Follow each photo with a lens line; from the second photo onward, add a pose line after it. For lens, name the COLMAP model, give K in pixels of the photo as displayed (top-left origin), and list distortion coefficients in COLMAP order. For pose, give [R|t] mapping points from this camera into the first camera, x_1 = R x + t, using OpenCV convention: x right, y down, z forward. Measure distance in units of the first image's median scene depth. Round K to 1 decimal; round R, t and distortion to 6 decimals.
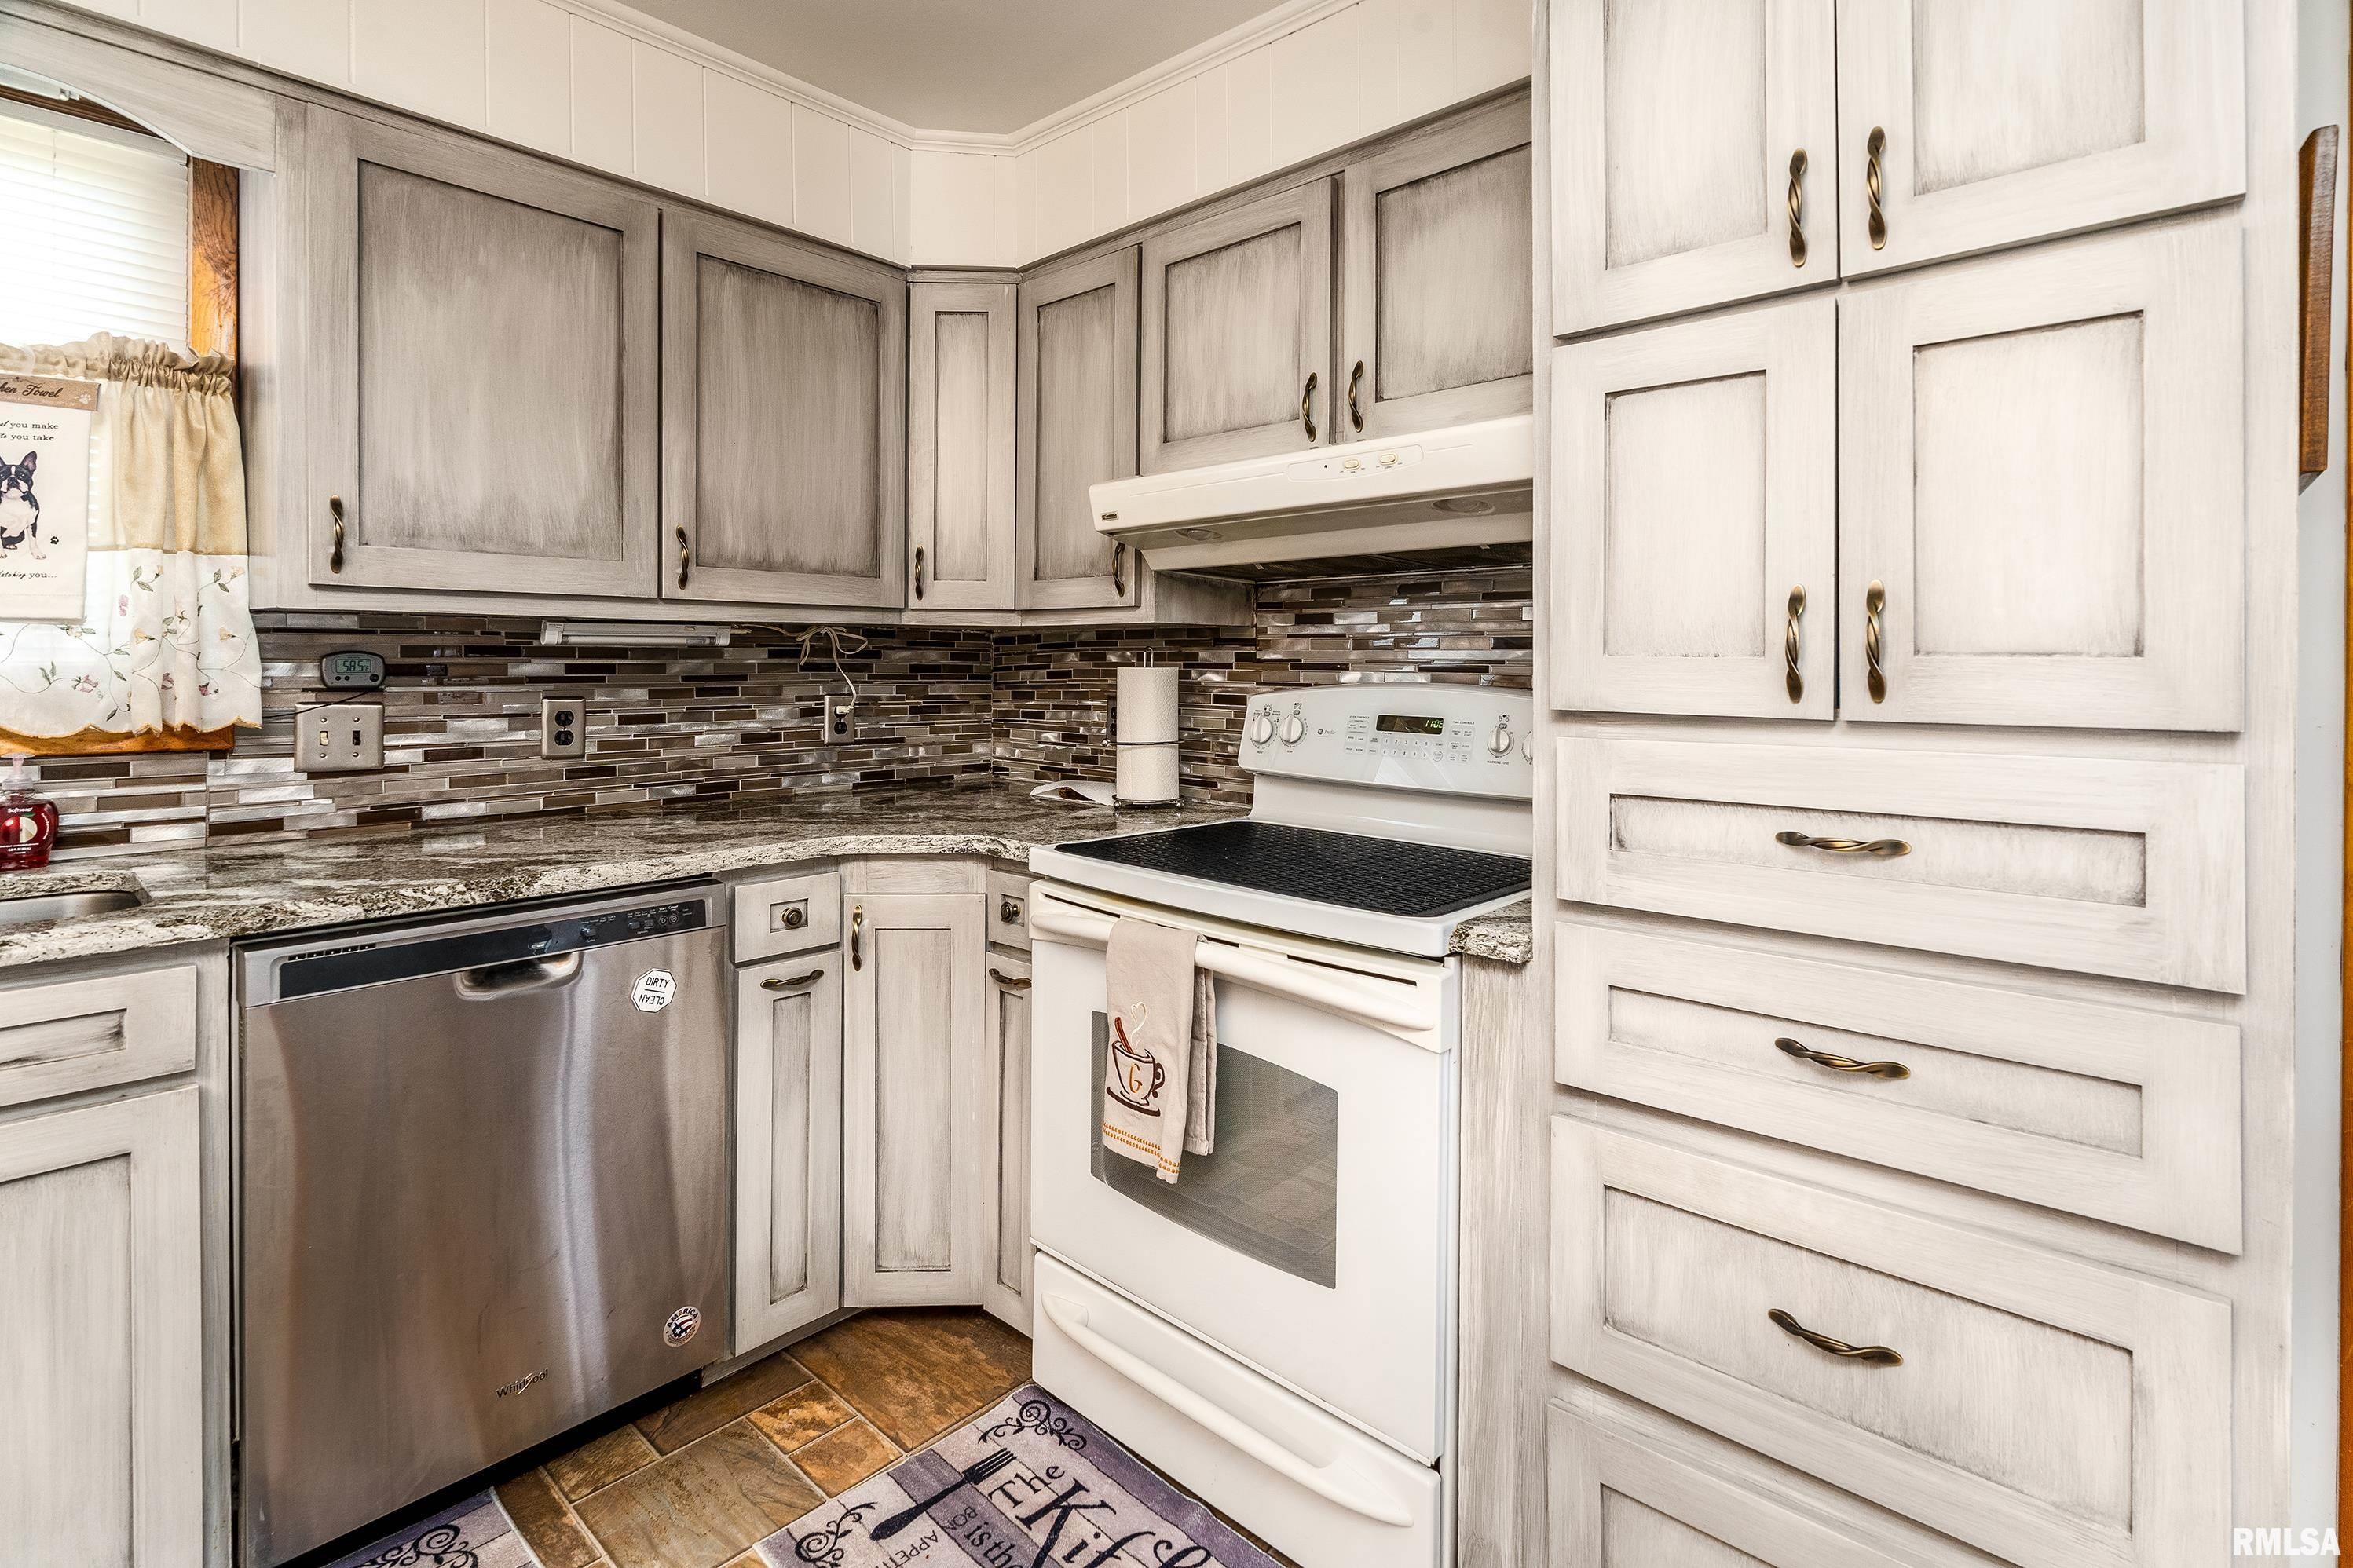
lens RADIAL K [[1113.3, 0, 1175.2], [0, 1113.3, 679.5], [0, 0, 1]] dist [-0.002019, 0.000547]
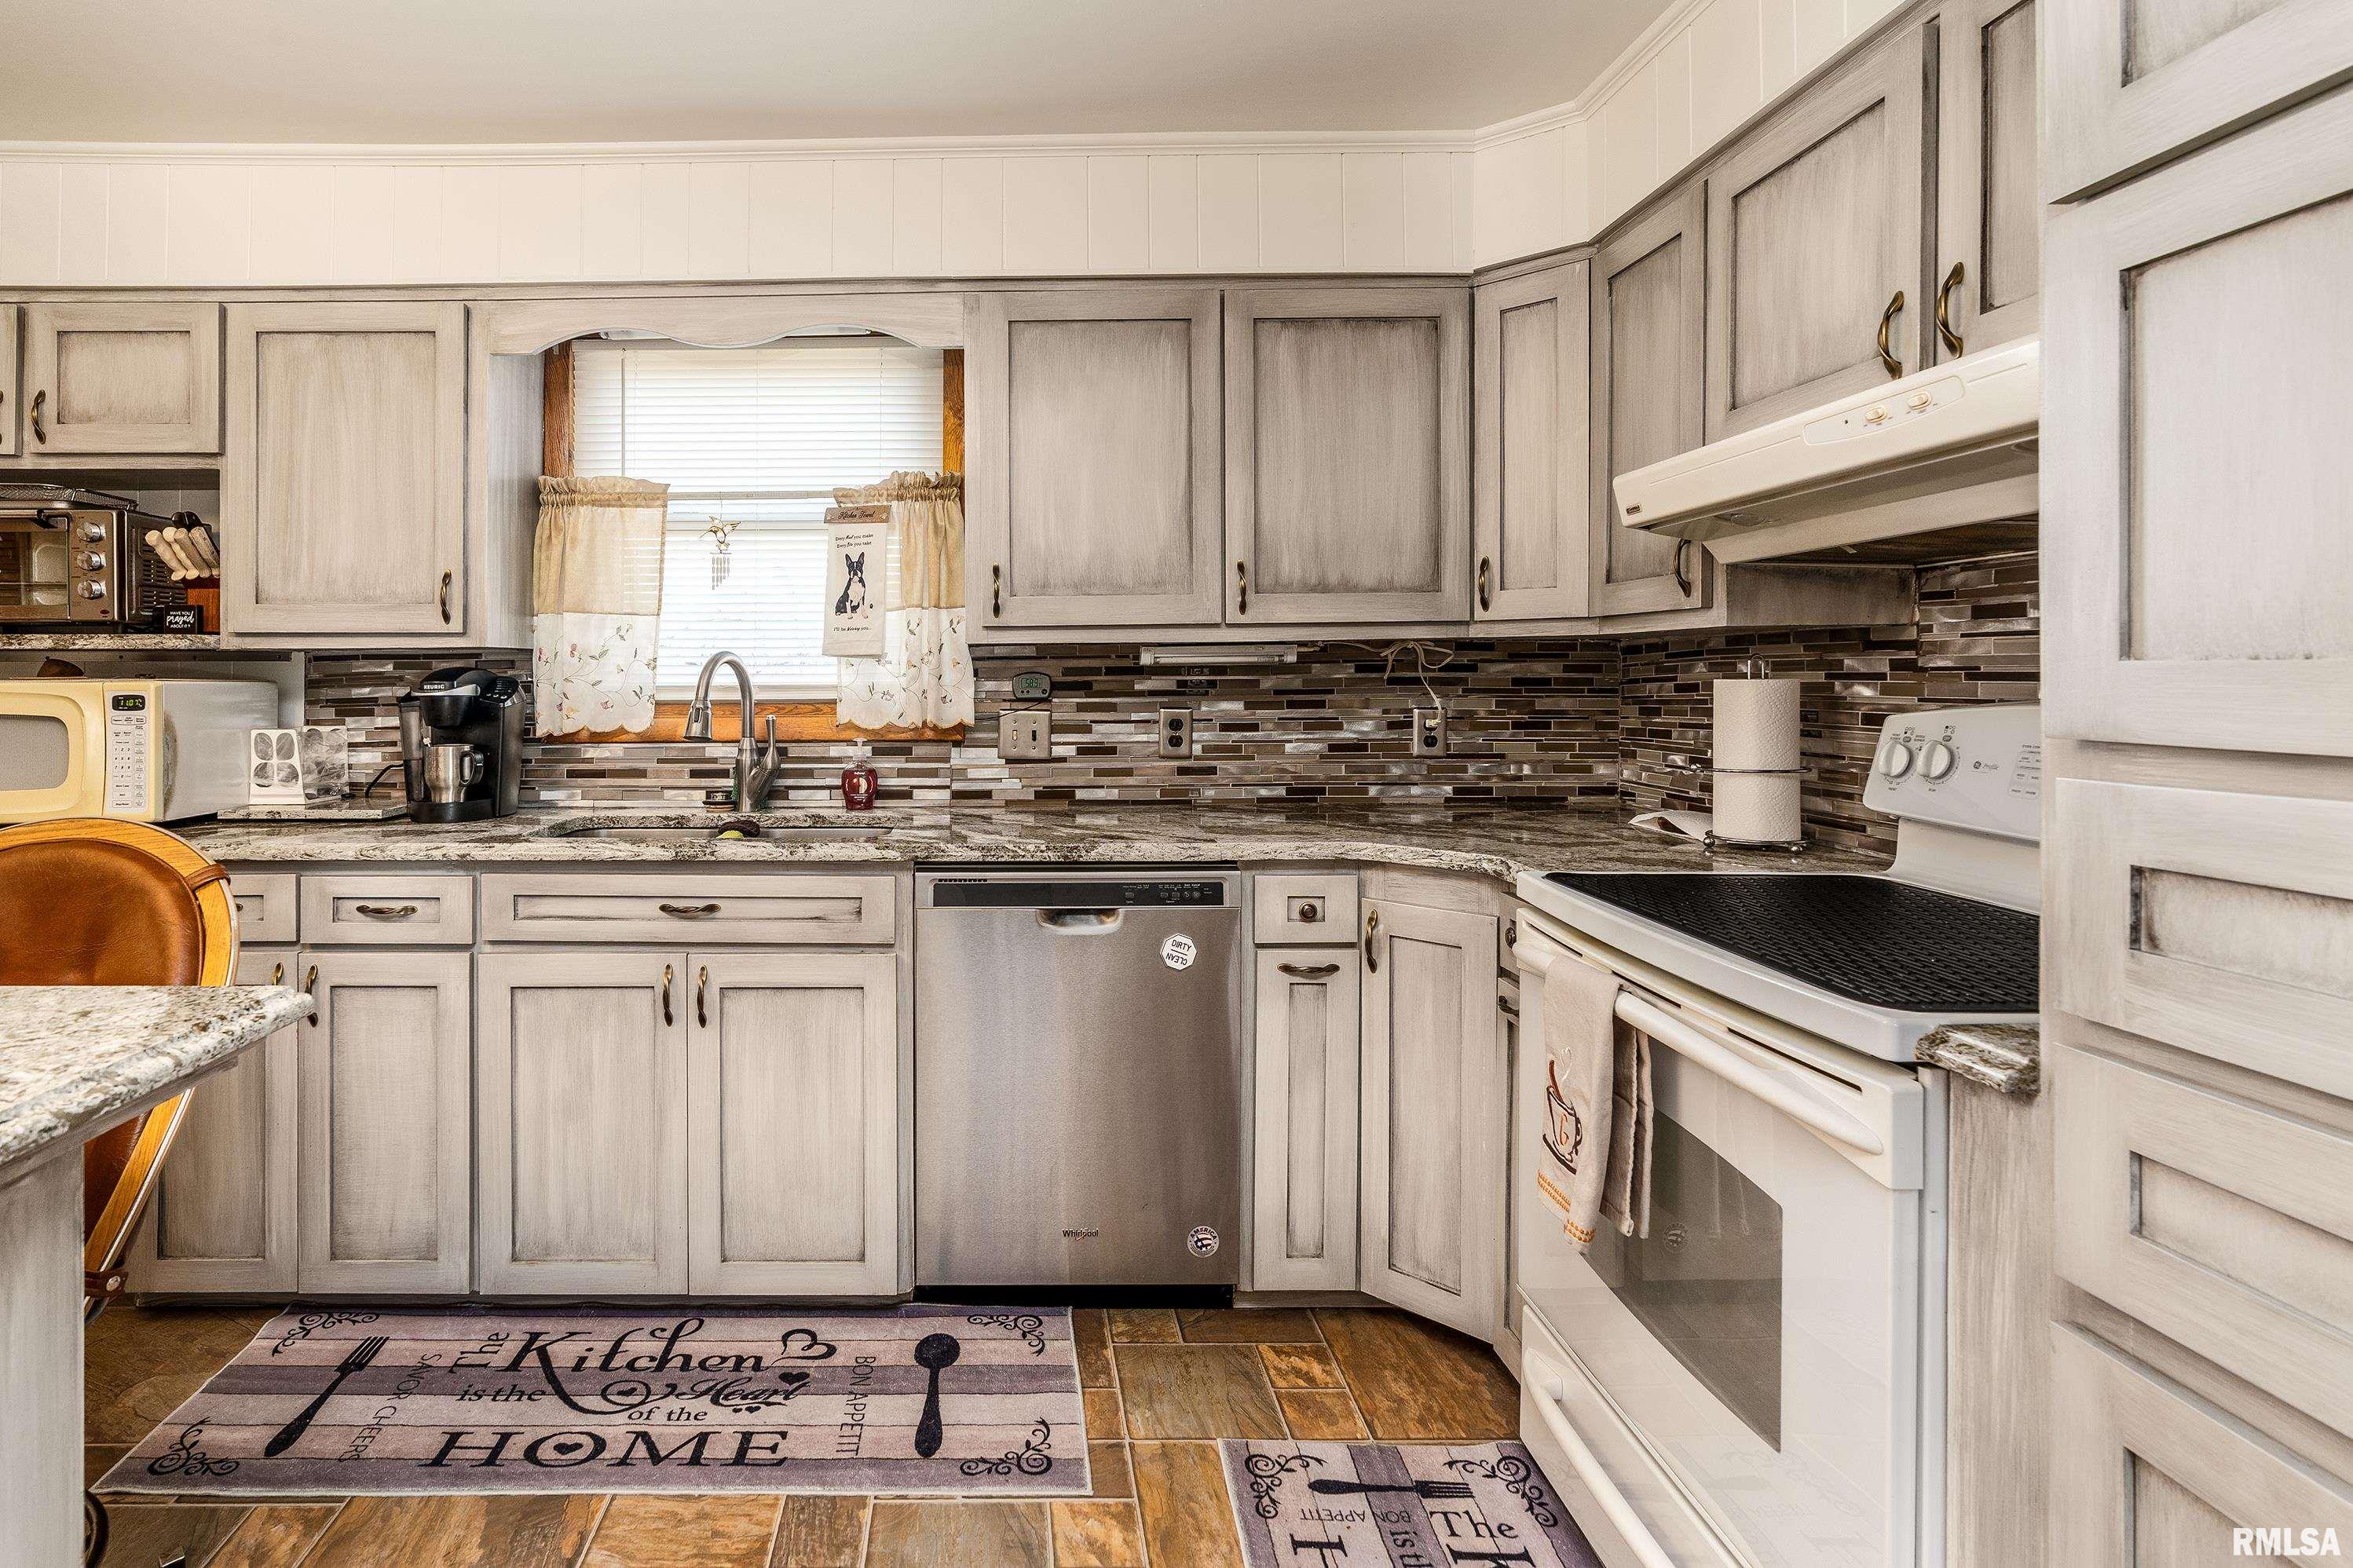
lens RADIAL K [[1145.5, 0, 1006.6], [0, 1145.5, 688.0], [0, 0, 1]] dist [0.000065, 0.000769]
pose [[0.676986, -0.002112, -0.735993, 0.277540], [-0.000771, 0.999993, -0.003579, -0.001003], [0.735996, 0.002991, 0.676980, 0.020012]]
